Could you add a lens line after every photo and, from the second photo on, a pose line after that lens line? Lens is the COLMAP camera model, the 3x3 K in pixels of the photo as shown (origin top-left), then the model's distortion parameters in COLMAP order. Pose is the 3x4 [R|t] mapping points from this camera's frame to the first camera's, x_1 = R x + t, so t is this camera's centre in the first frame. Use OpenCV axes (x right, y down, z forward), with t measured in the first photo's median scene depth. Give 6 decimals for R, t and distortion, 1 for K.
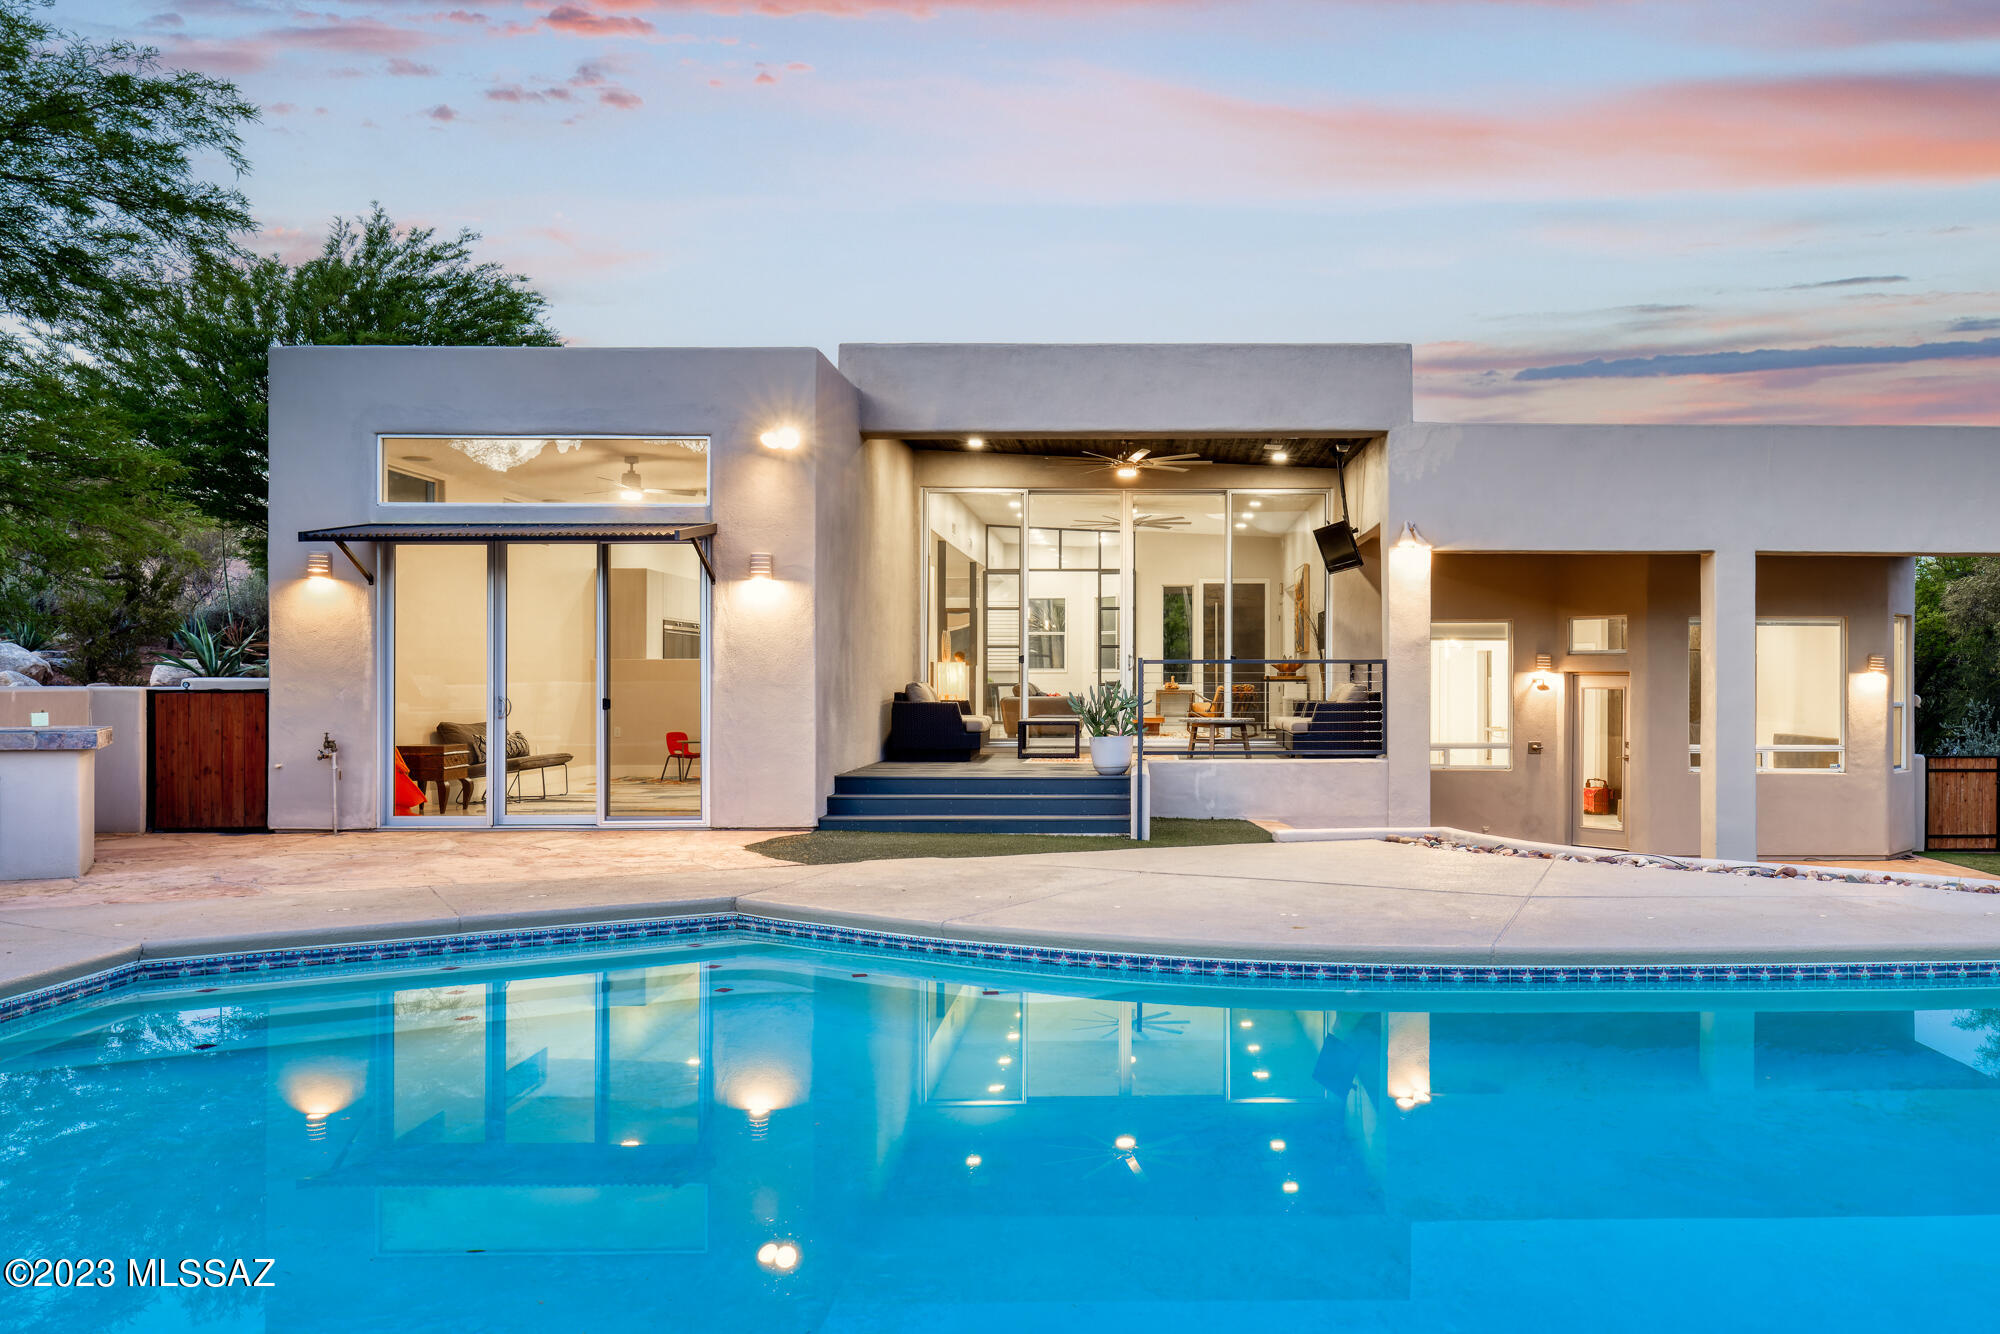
lens RADIAL K [[1450.5, 0, 999.9], [0, 1450.5, 677.4], [0, 0, 1]] dist [-0.000027, 0.002902]
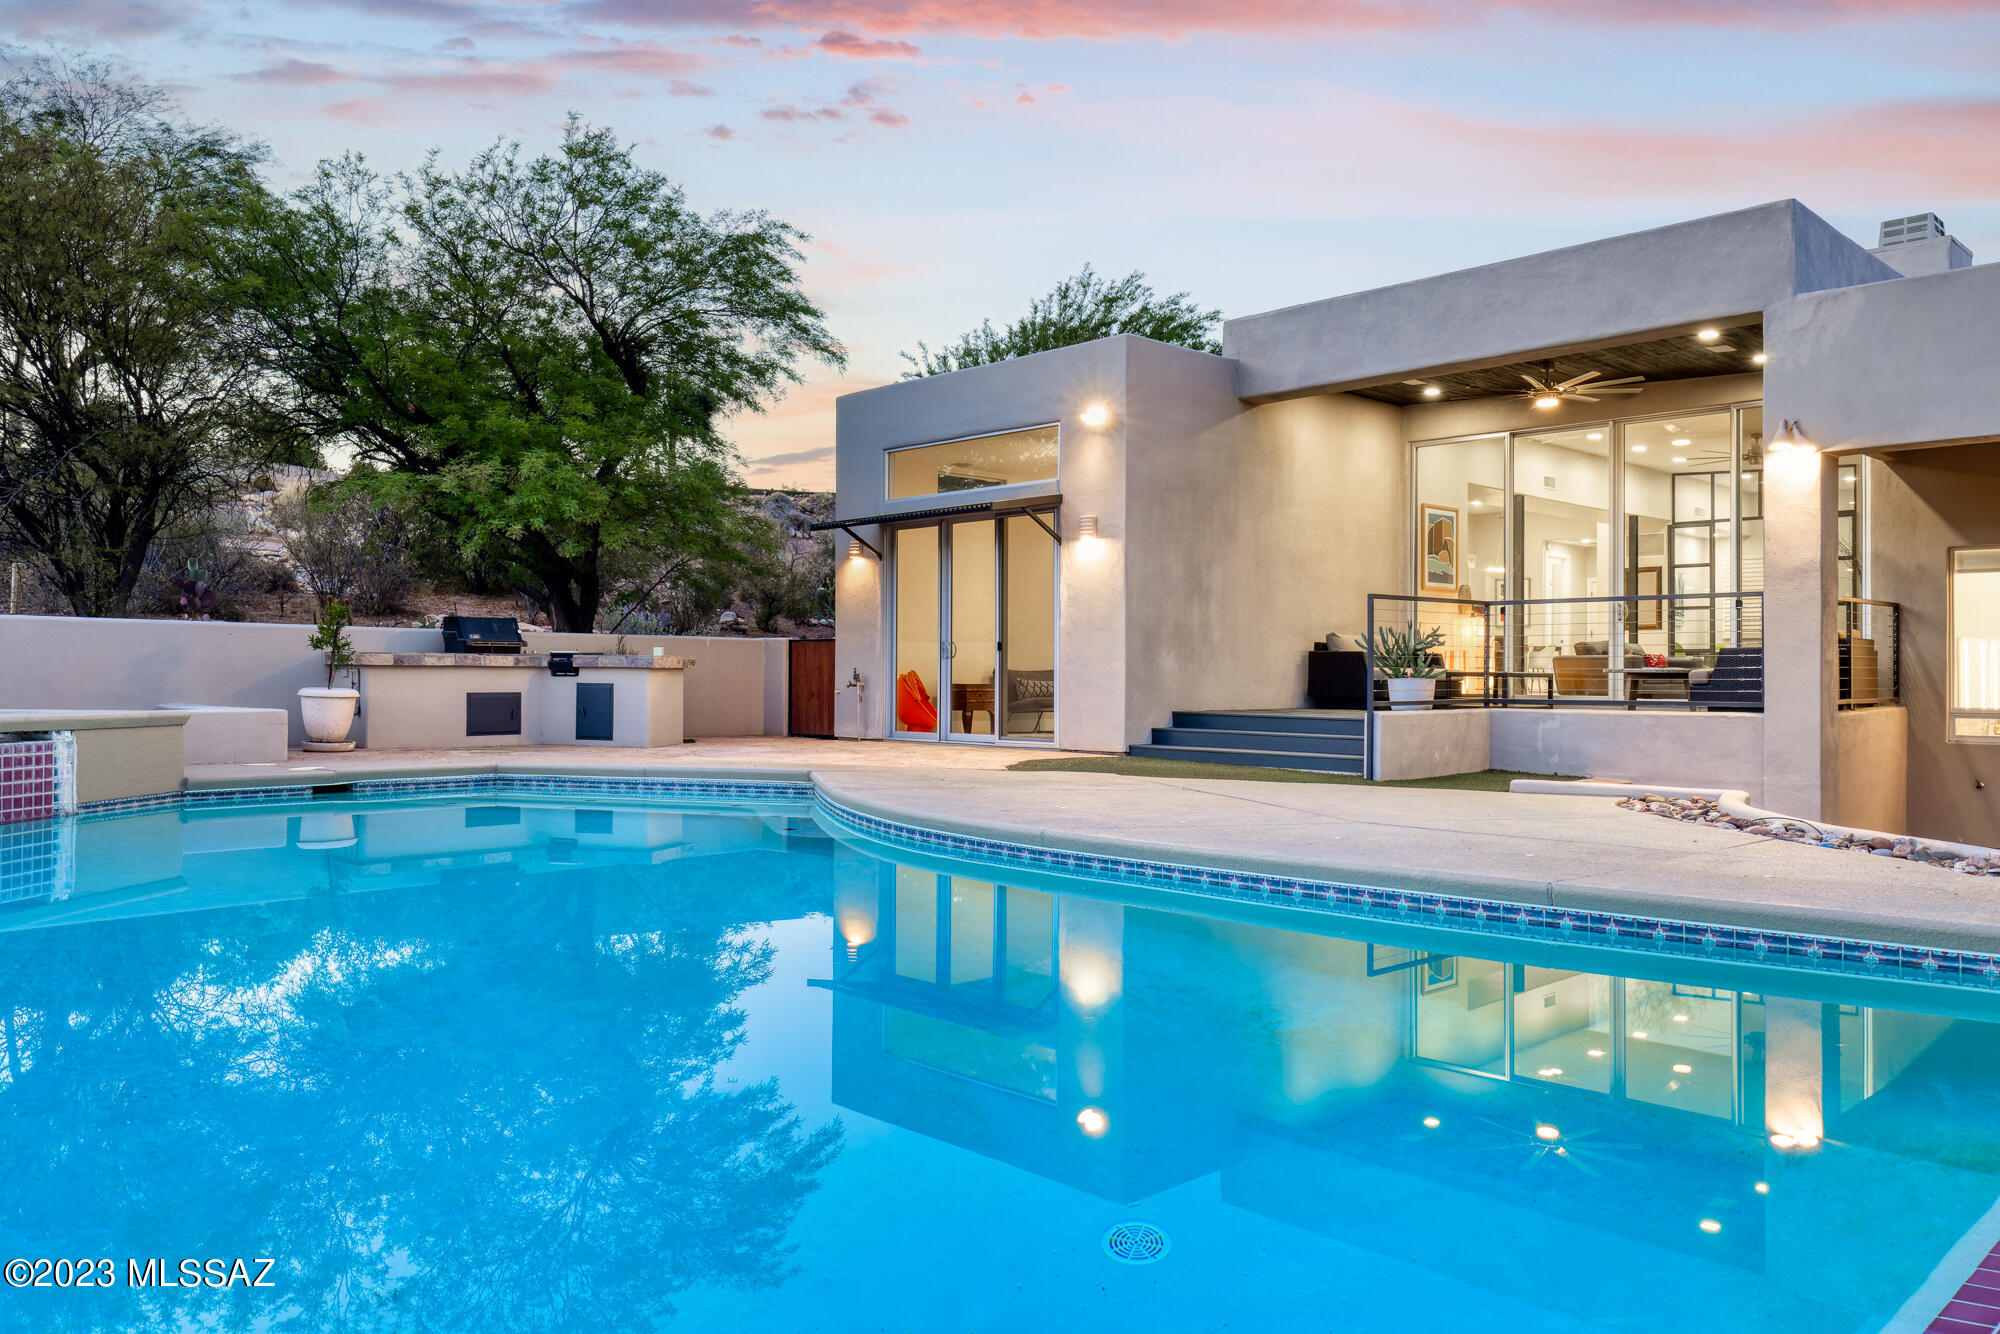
lens RADIAL K [[1425.3, 0, 999.5], [0, 1425.3, 656.0], [0, 0, 1]] dist [-0.008542, -0.000796]
pose [[0.689500, -0.004388, -0.724273, 0.554691], [-0.008405, 0.999866, -0.014059, 0.039458], [0.724237, 0.015781, 0.689370, 0.139549]]
